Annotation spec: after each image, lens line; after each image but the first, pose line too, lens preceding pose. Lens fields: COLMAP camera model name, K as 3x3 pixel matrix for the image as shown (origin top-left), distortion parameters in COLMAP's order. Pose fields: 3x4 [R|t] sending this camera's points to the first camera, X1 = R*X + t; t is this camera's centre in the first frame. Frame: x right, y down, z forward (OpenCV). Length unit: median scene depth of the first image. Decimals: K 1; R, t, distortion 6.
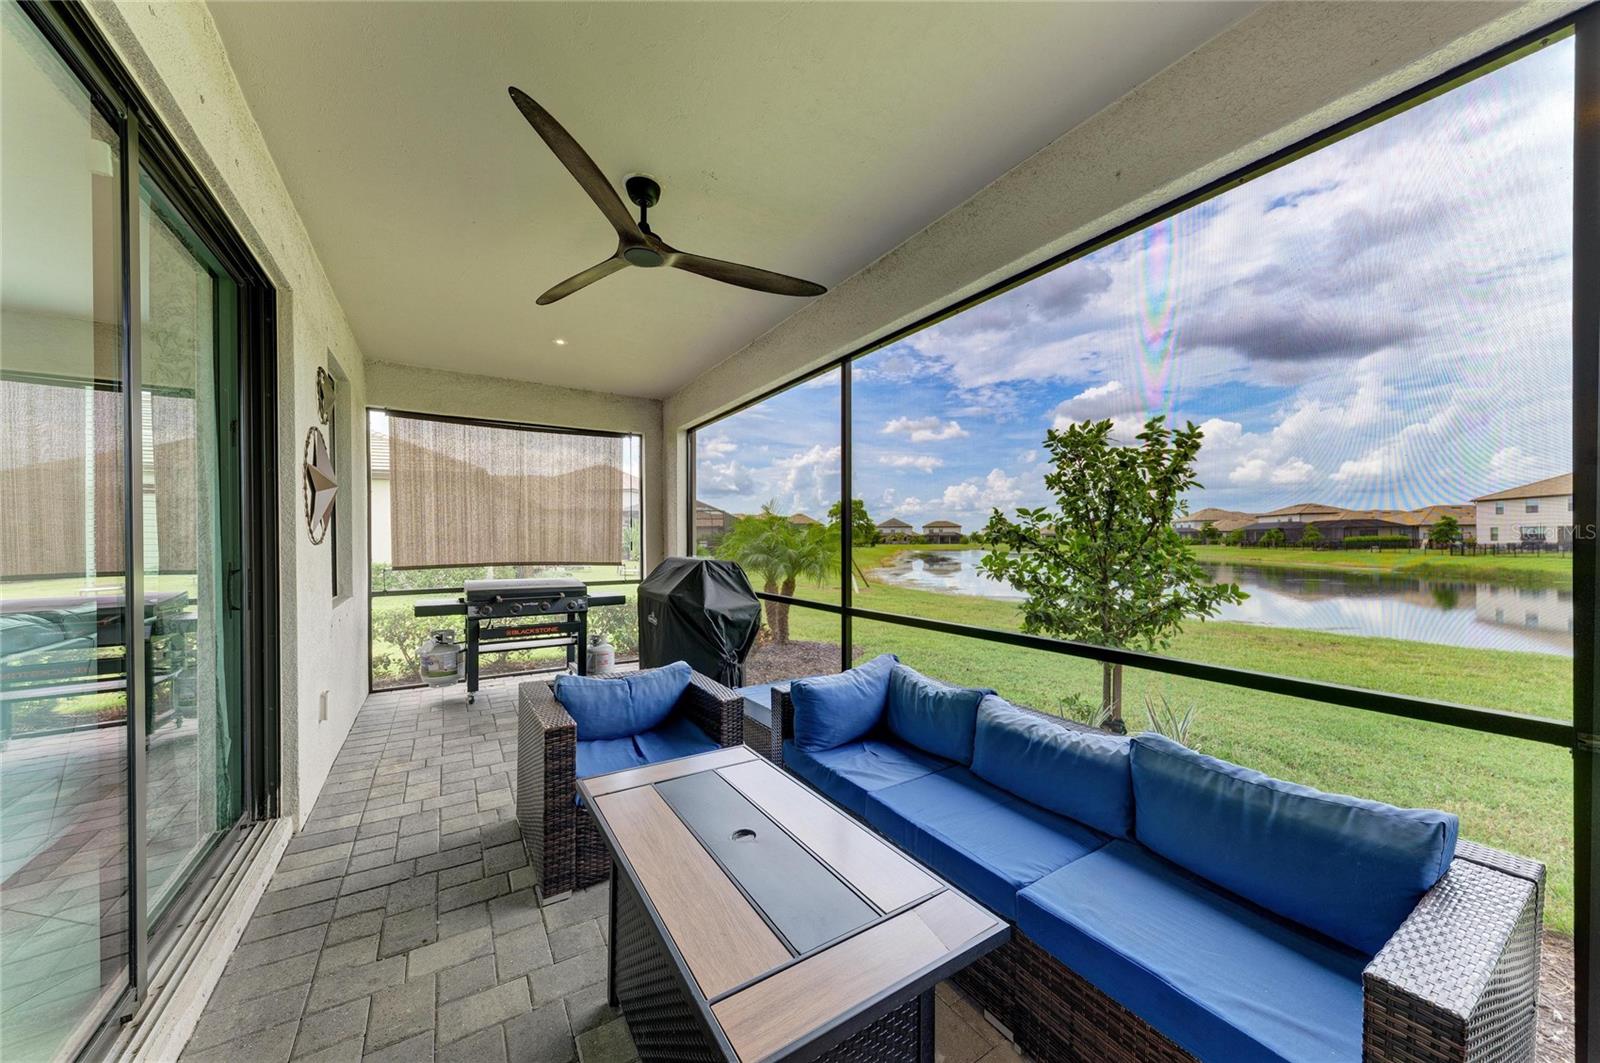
lens RADIAL K [[561.4, 0, 801.1], [0, 561.4, 542.8], [0, 0, 1]] dist [0.008437, -0.000026]
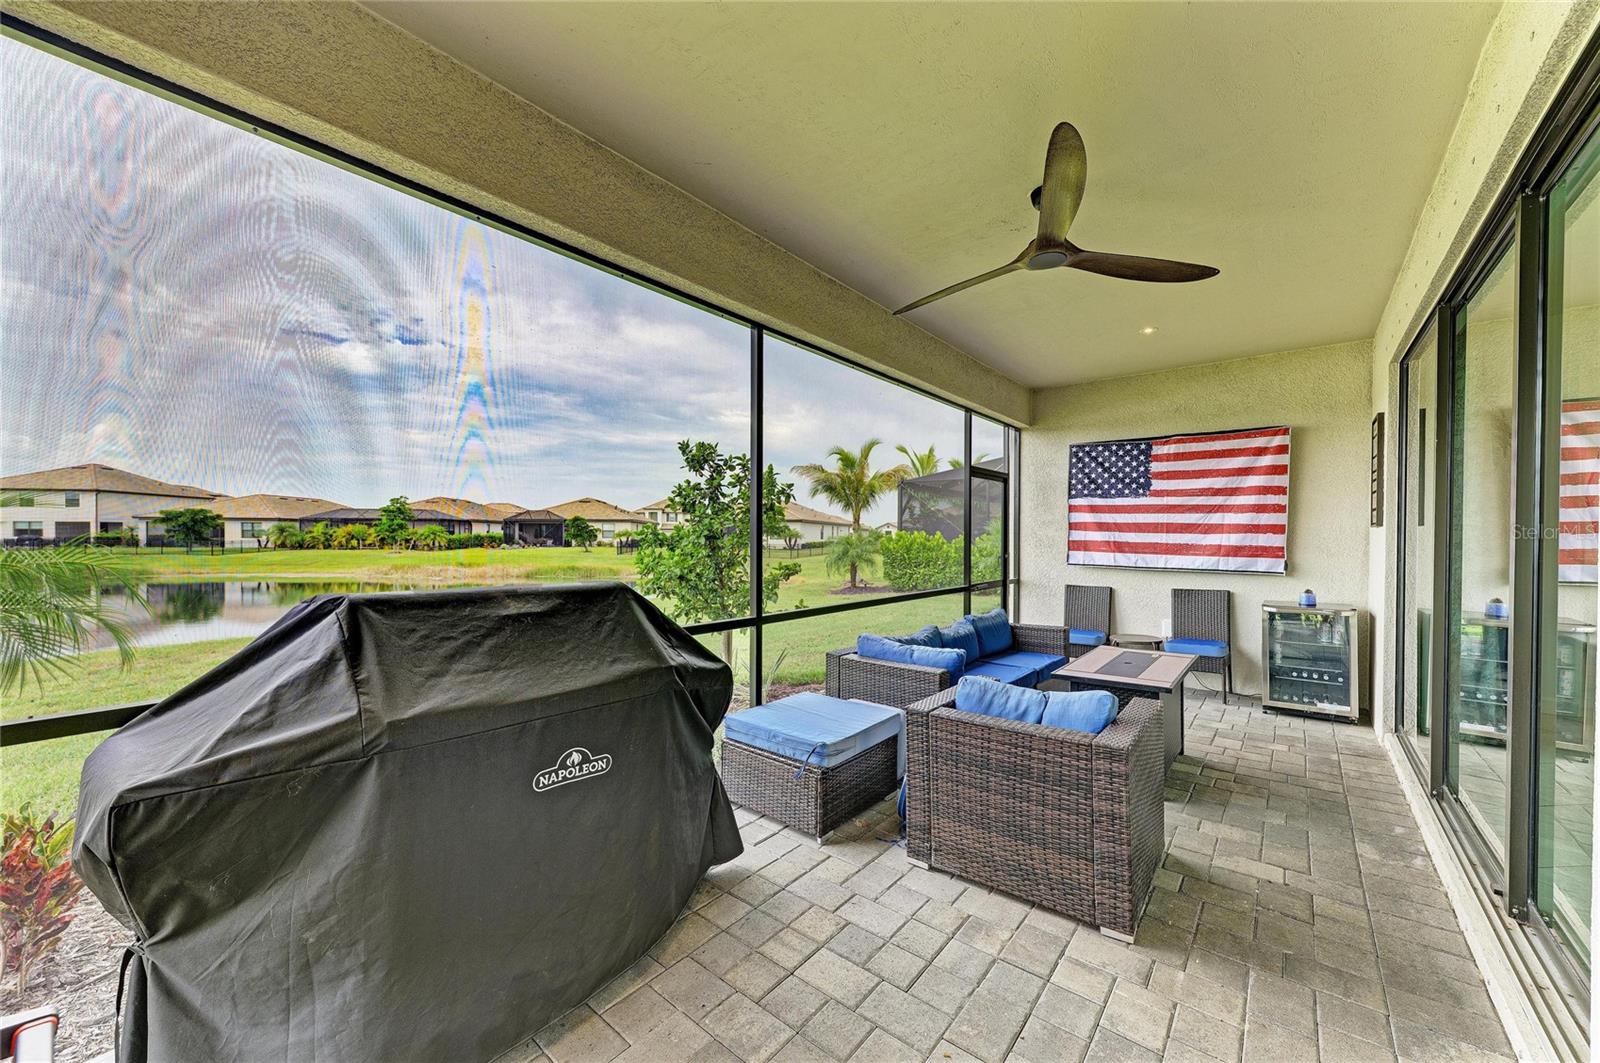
lens RADIAL K [[590.1, 0, 821.3], [0, 590.1, 536.6], [0, 0, 1]] dist [0.000829, 0.000096]
pose [[-0.325892, 0.002503, 0.945404, -0.812106], [0.000022, 0.999997, -0.002640, -0.003056], [-0.945407, -0.000840, -0.325891, 1.216586]]
